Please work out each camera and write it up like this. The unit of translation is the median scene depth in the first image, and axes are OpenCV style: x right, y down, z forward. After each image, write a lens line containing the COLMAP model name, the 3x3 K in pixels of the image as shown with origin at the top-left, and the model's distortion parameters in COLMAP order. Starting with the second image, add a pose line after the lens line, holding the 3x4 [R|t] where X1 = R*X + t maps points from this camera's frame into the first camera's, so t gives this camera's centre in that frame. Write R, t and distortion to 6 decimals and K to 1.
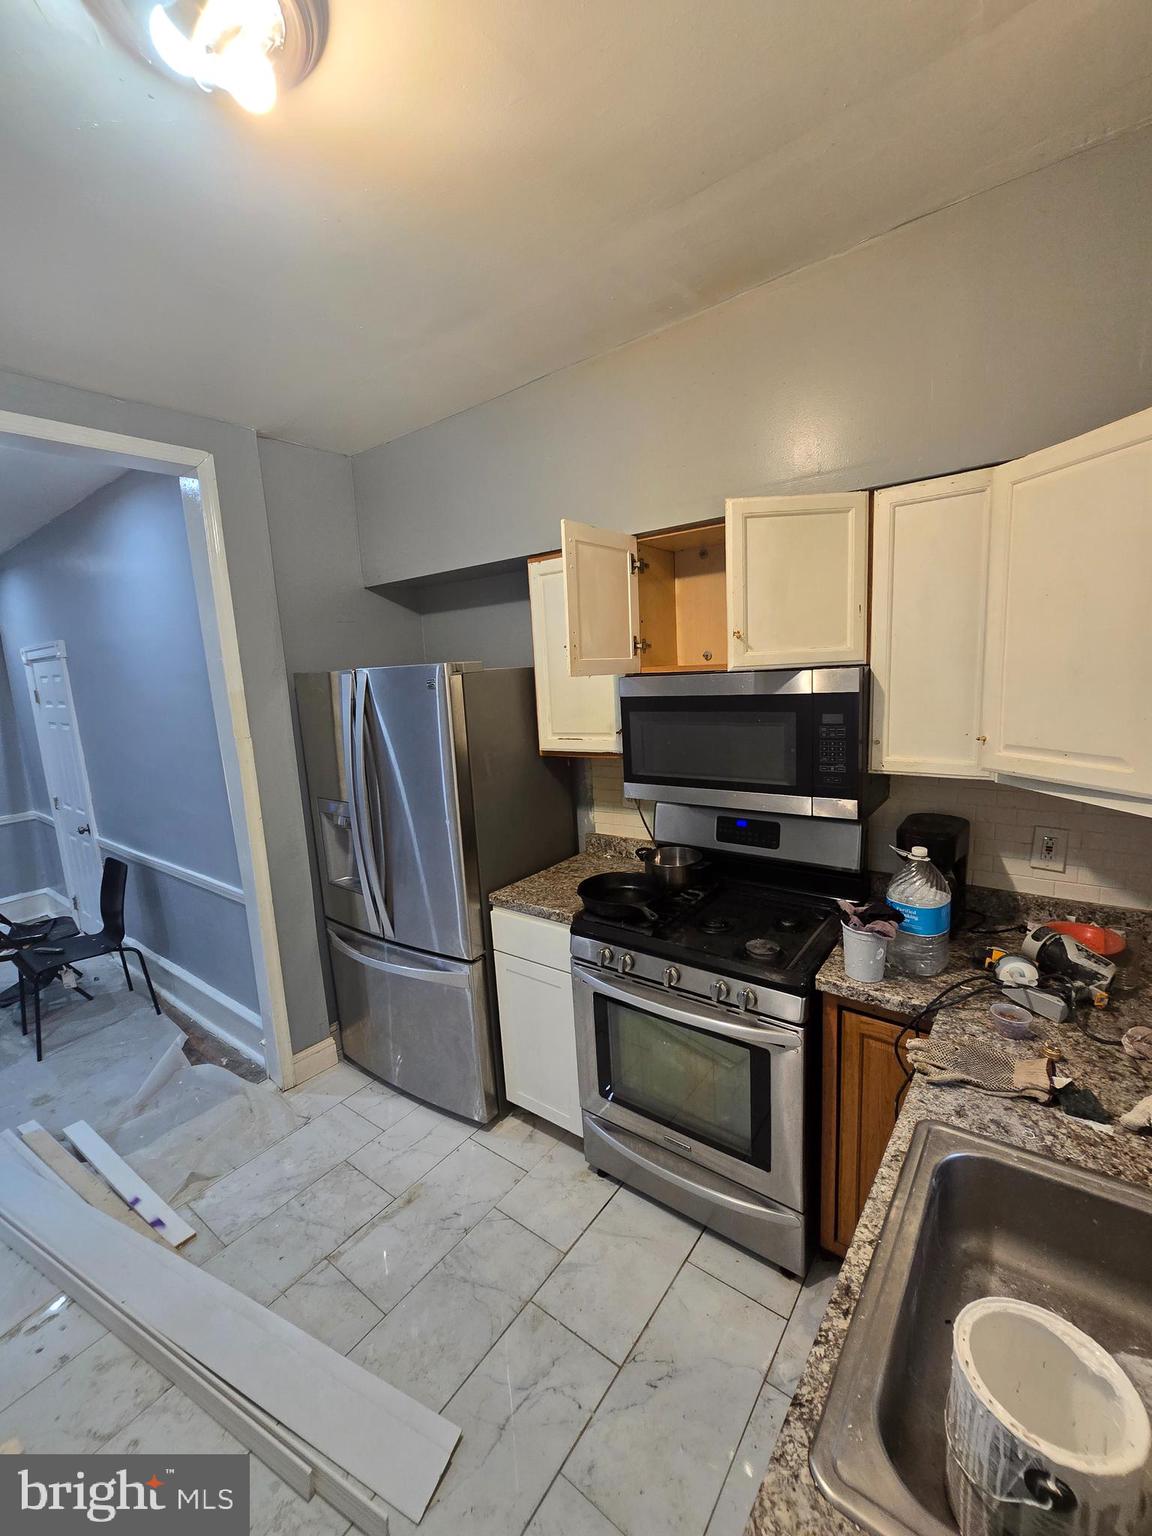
lens RADIAL K [[629.7, 0, 574.0], [0, 629.7, 766.3], [0, 0, 1]] dist [-0.007466, 0.001931]
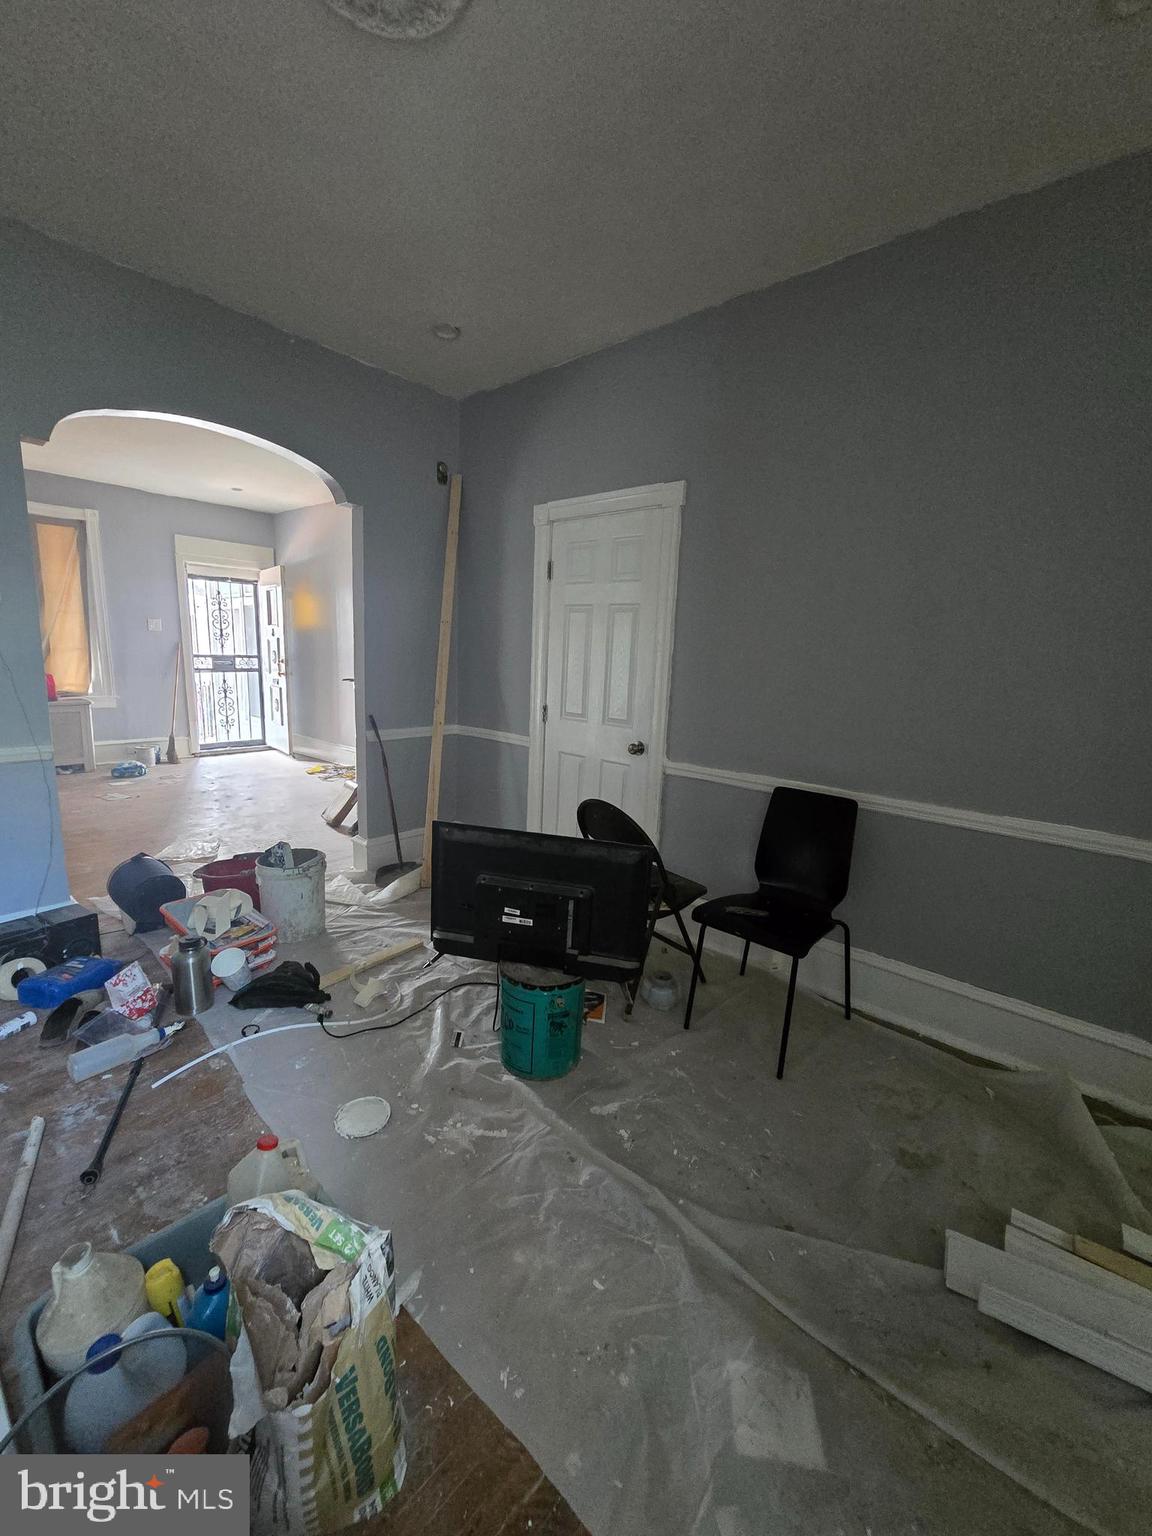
lens RADIAL K [[629.7, 0, 577.8], [0, 629.7, 770.5], [0, 0, 1]] dist [-0.007466, 0.001931]
pose [[0.993173, 0.104565, -0.051712, -1.381170], [-0.103370, 0.994322, 0.025279, 0.196602], [0.054062, -0.019761, 0.998342, 0.428645]]
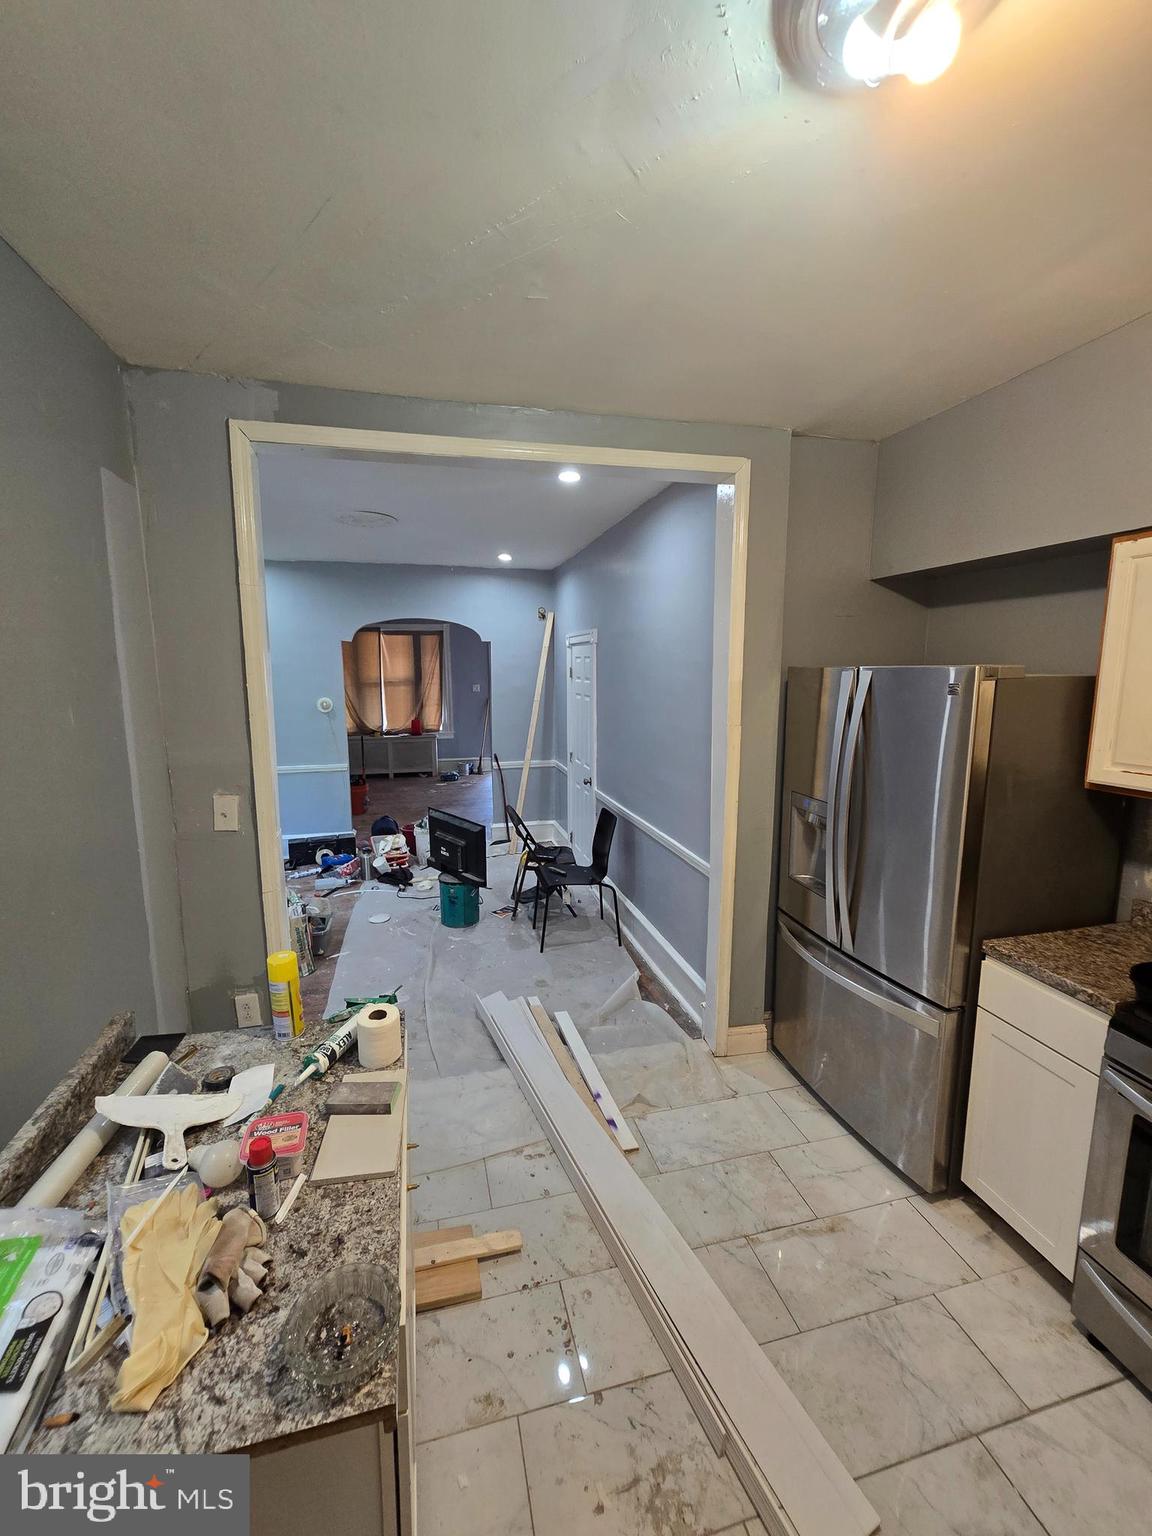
lens RADIAL K [[629.7, 0, 570.8], [0, 629.7, 765.3], [0, 0, 1]] dist [-0.007466, 0.001931]
pose [[0.779037, 0.147399, -0.609405, -0.083963], [-0.139623, 0.988351, 0.060568, -0.003077], [0.611234, 0.037902, 0.790542, -0.016015]]
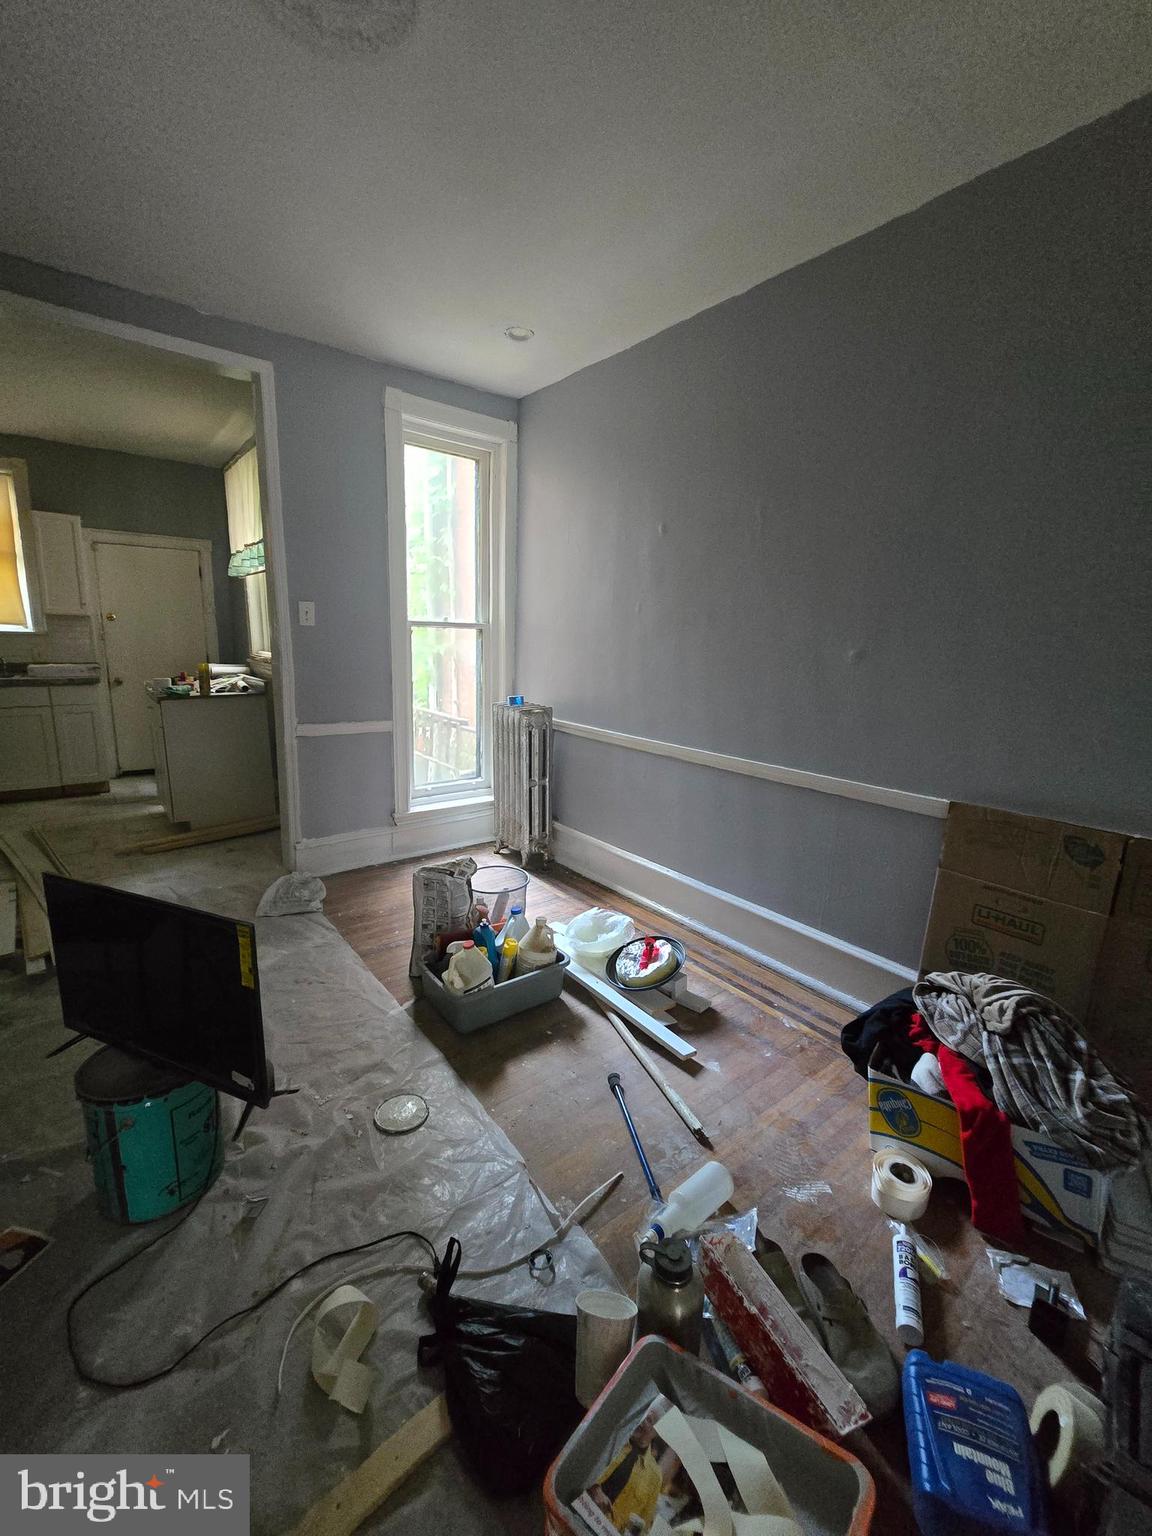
lens RADIAL K [[629.7, 0, 569.0], [0, 629.7, 764.6], [0, 0, 1]] dist [-0.007466, 0.001931]
pose [[-0.964713, -0.024768, 0.262135, -2.020554], [0.067105, 0.939563, 0.335736, 0.017301], [-0.254608, 0.341479, -0.904747, 1.648579]]
